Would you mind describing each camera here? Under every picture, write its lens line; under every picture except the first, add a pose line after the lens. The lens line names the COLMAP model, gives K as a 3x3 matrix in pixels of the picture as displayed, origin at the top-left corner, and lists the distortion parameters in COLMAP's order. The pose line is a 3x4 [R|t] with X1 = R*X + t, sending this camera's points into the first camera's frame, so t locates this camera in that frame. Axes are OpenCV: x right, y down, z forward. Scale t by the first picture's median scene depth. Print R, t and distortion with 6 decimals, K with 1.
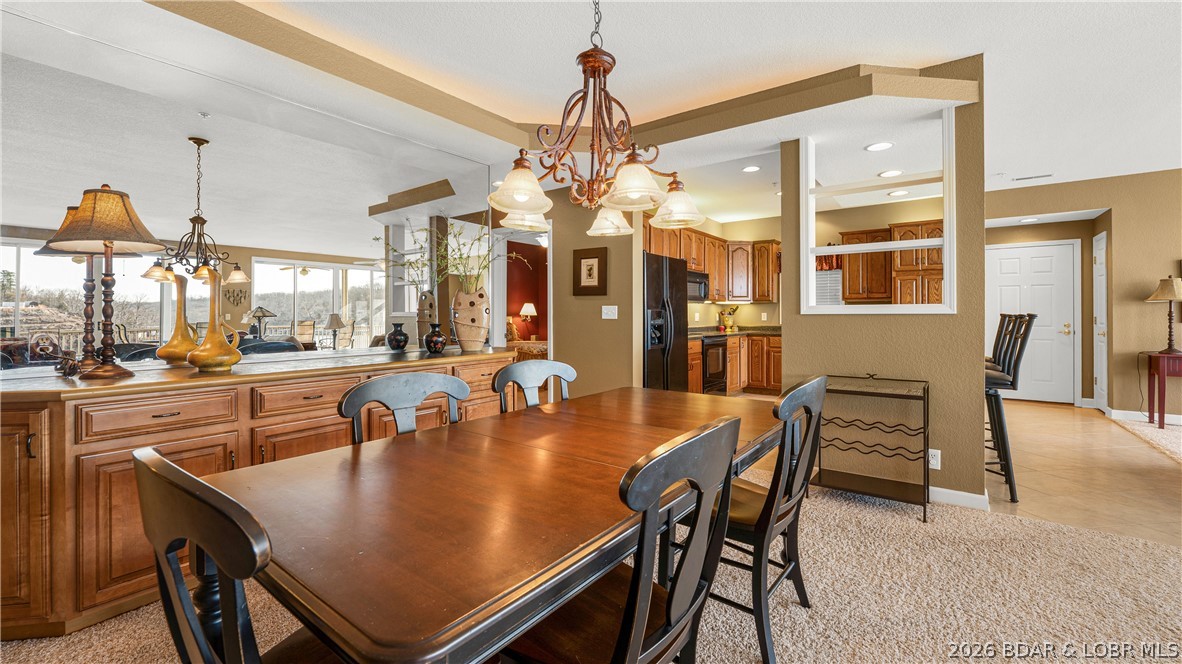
lens RADIAL K [[475.7, 0, 570.7], [0, 475.7, 312.1], [0, 0, 1]] dist [-0.001019, -0.000090]
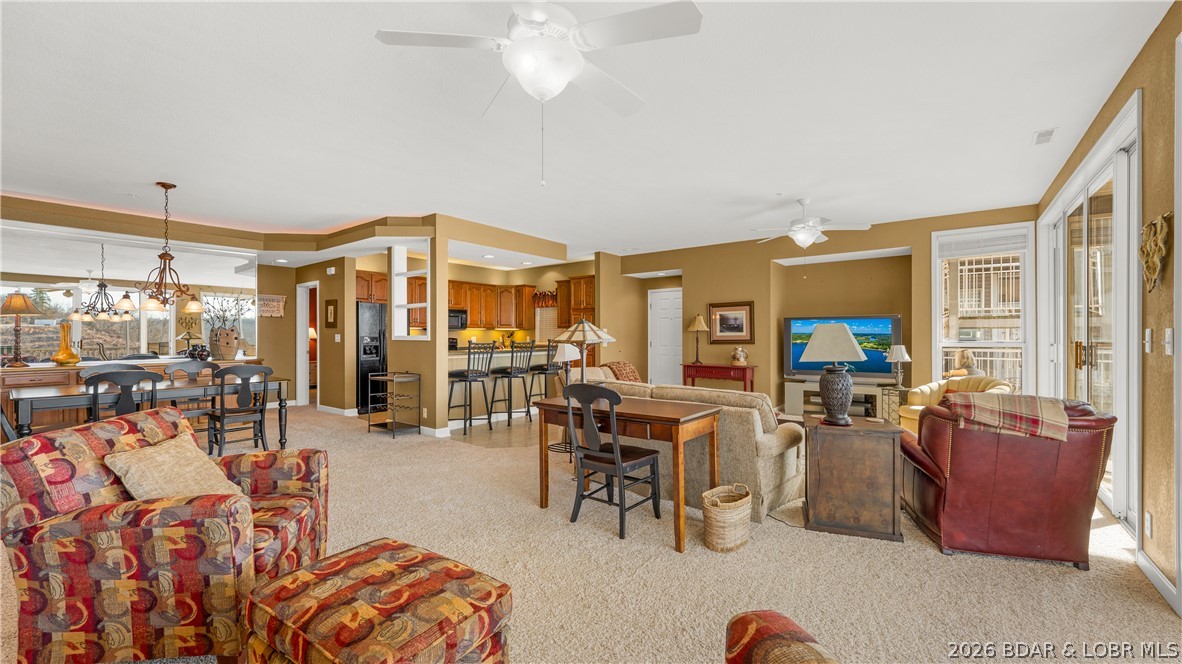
lens RADIAL K [[475.7, 0, 580.2], [0, 475.7, 331.9], [0, 0, 1]] dist [-0.001019, -0.000090]
pose [[1.000000, 0.000464, -0.000081, 0.670121], [-0.000464, 0.999971, 0.007587, -0.025198], [0.000084, -0.007587, 0.999971, -0.487143]]
